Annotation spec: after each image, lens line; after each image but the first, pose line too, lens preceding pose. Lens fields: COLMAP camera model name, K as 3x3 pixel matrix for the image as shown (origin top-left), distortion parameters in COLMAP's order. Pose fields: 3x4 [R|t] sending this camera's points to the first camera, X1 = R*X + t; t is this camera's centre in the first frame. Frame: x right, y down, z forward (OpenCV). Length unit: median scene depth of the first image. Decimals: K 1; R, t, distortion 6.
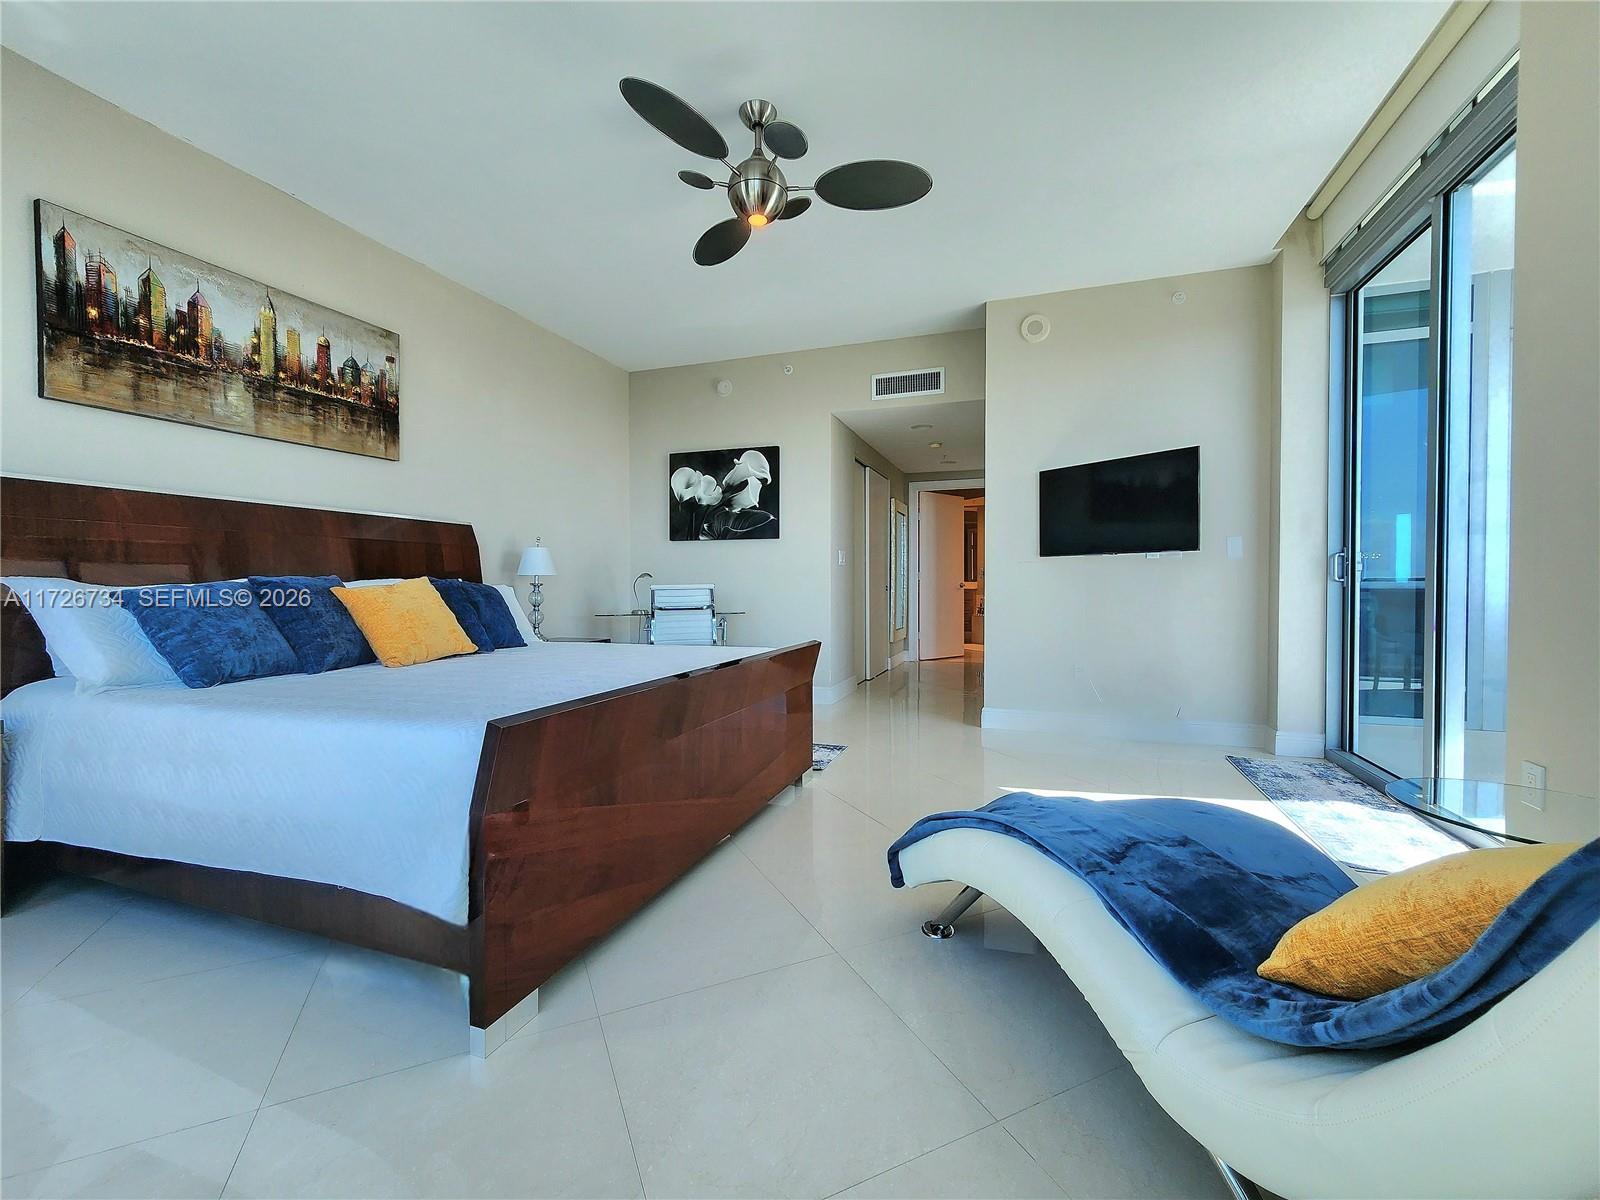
lens RADIAL K [[658.6, 0, 802.0], [0, 658.6, 596.2], [0, 0, 1]] dist [-0.003661, -0.000175]
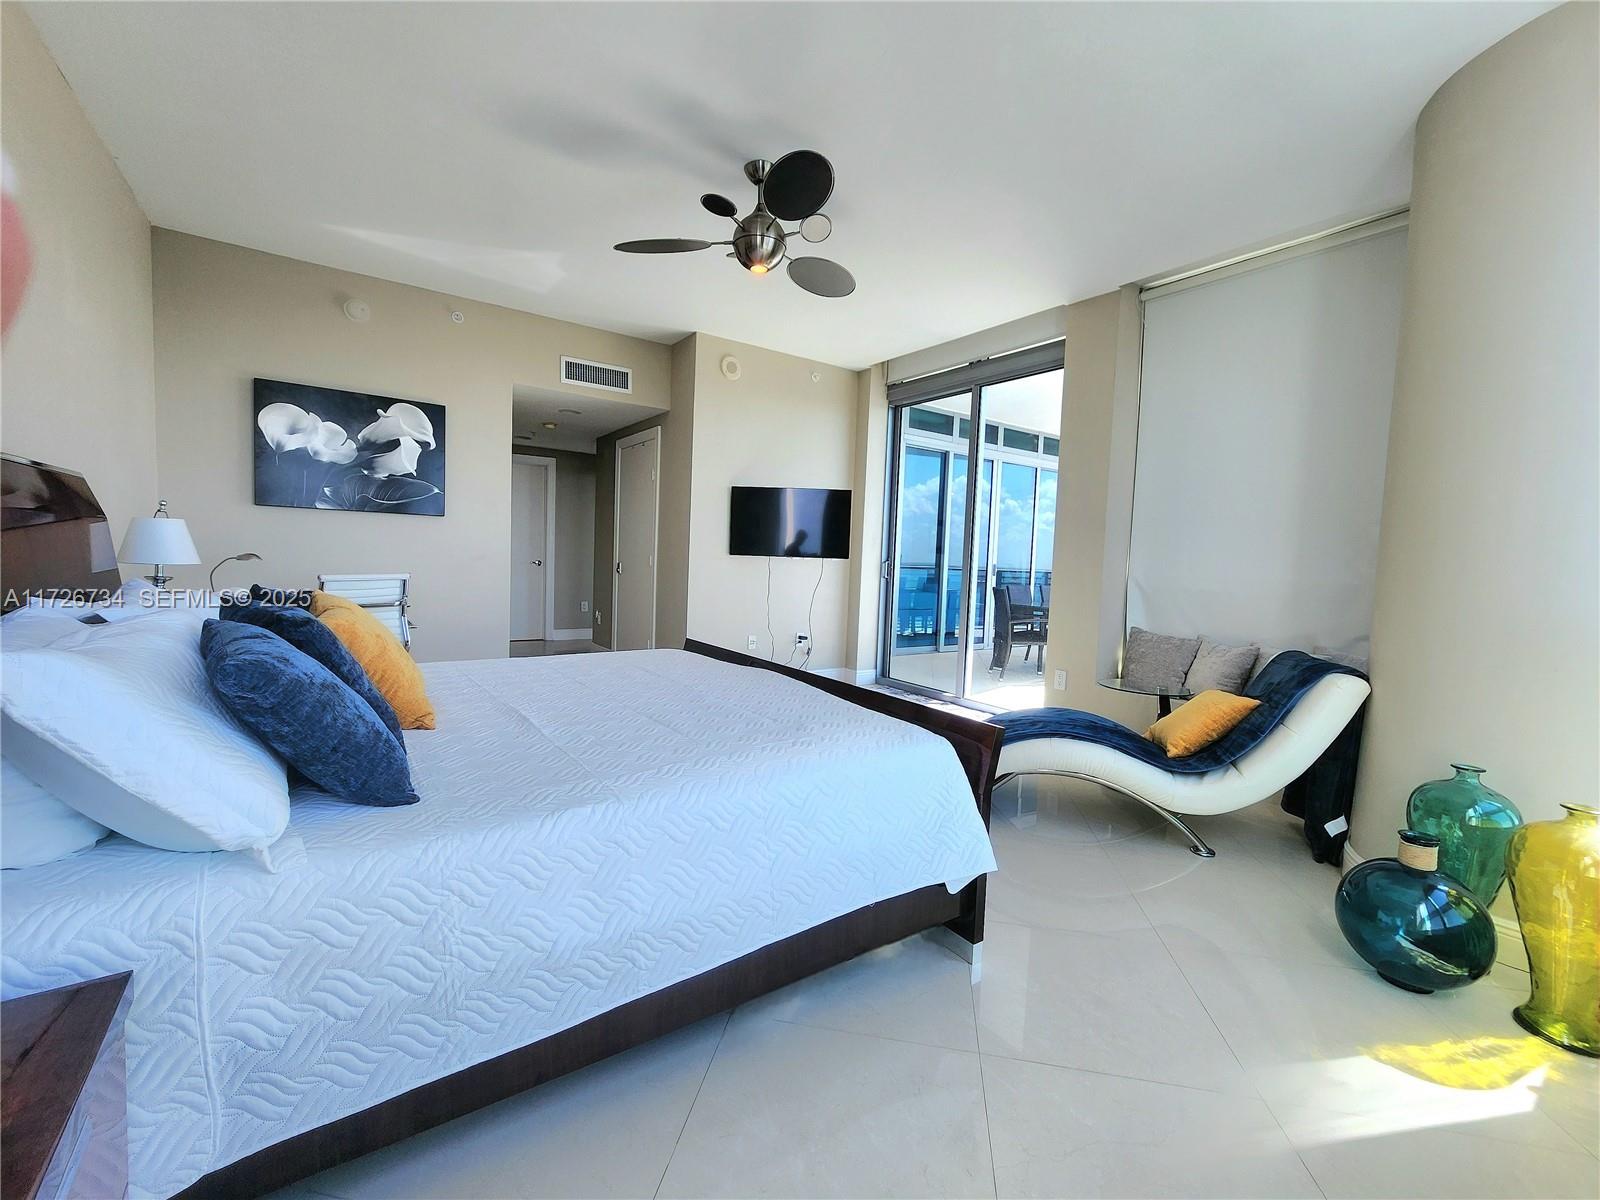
lens RADIAL K [[658.6, 0, 800.6], [0, 658.6, 597.3], [0, 0, 1]] dist [-0.003661, -0.000175]
pose [[0.578274, -0.030136, 0.815286, -0.822552], [-0.021338, 0.998417, 0.052039, -0.066352], [-0.815564, -0.047489, 0.576715, 0.237103]]
